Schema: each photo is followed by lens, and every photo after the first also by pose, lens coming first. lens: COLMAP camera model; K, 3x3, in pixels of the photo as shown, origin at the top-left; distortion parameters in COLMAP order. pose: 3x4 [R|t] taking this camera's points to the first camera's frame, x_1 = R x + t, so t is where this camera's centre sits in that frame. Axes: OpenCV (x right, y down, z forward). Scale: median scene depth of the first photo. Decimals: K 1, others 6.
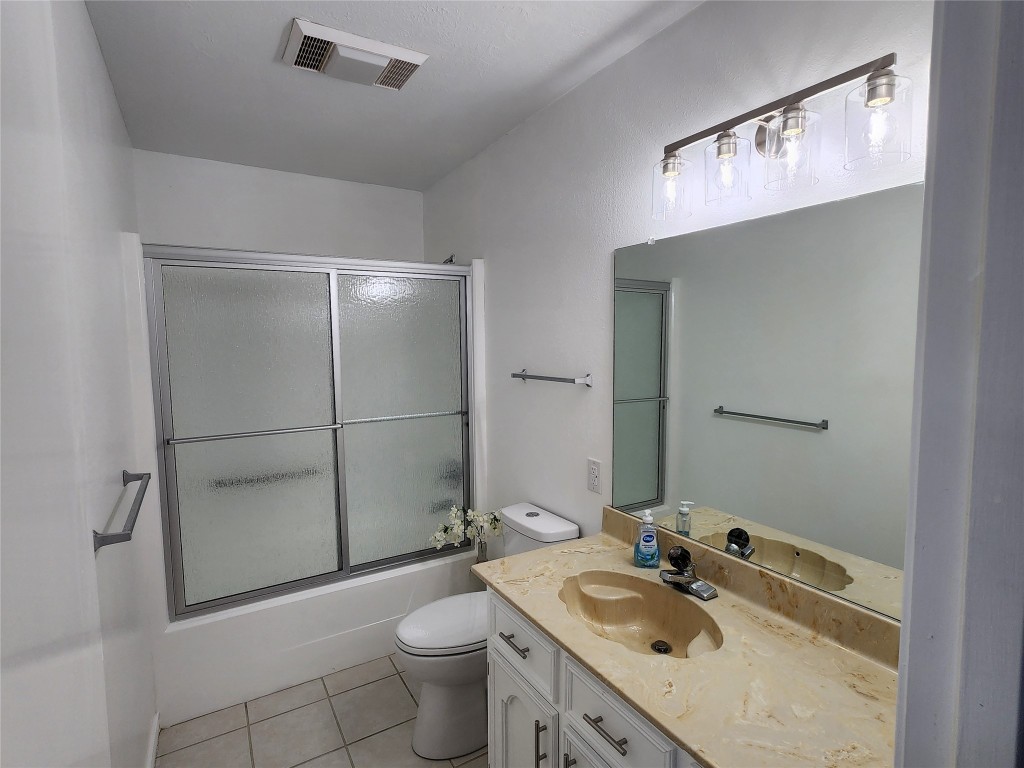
lens RADIAL K [[524.7, 0, 514.6], [0, 524.7, 383.0], [0, 0, 1]] dist [-0.000799, -0.000429]
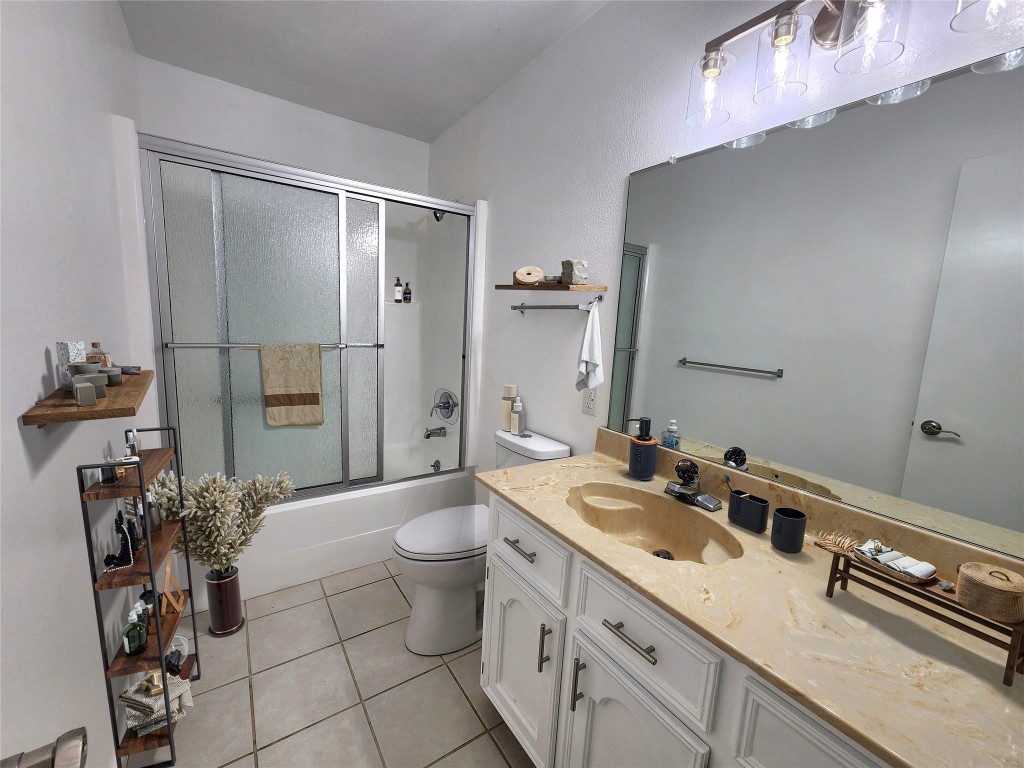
lens RADIAL K [[419.1, 0, 512.0], [0, 419.1, 384.0], [0, 0, 1]] dist [-0.000074, -0.000337]
pose [[0.996466, 0.051321, 0.066503, -0.077041], [-0.055513, 0.996481, 0.062799, 0.126567], [-0.063046, -0.066269, 0.995808, 0.213344]]
